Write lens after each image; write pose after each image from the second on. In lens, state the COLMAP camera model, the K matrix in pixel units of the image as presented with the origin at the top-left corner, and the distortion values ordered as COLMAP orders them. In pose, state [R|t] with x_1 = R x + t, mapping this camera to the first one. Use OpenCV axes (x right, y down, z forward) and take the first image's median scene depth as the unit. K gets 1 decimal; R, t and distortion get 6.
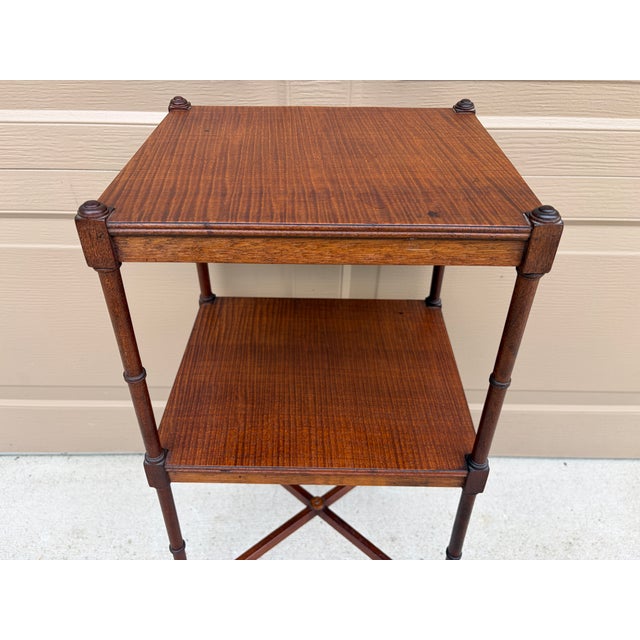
lens RADIAL K [[492.3, 0, 317.2], [0, 492.3, 321.9], [0, 0, 1]] dist [0.045936, -0.057759]
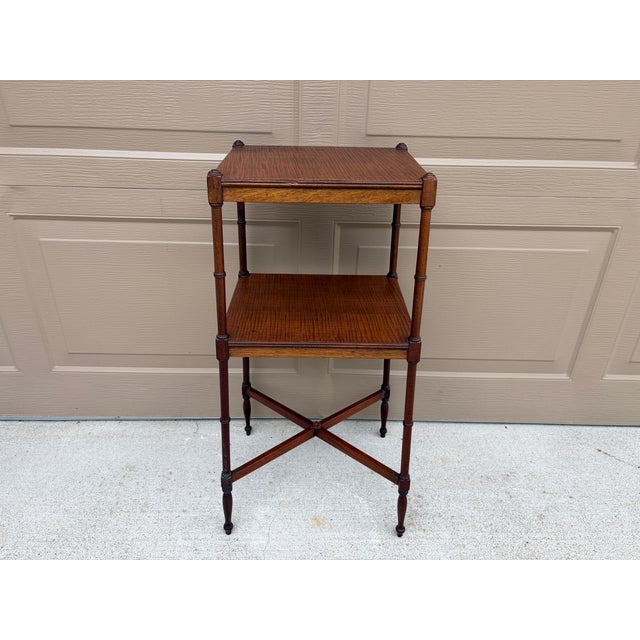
lens RADIAL K [[492.3, 0, 315.7], [0, 492.3, 323.5], [0, 0, 1]] dist [0.045936, -0.057759]
pose [[0.999892, 0.005699, 0.013566, -0.023566], [-0.003263, 0.984877, -0.173222, 0.392245], [-0.014348, 0.173159, 0.984789, -0.494554]]
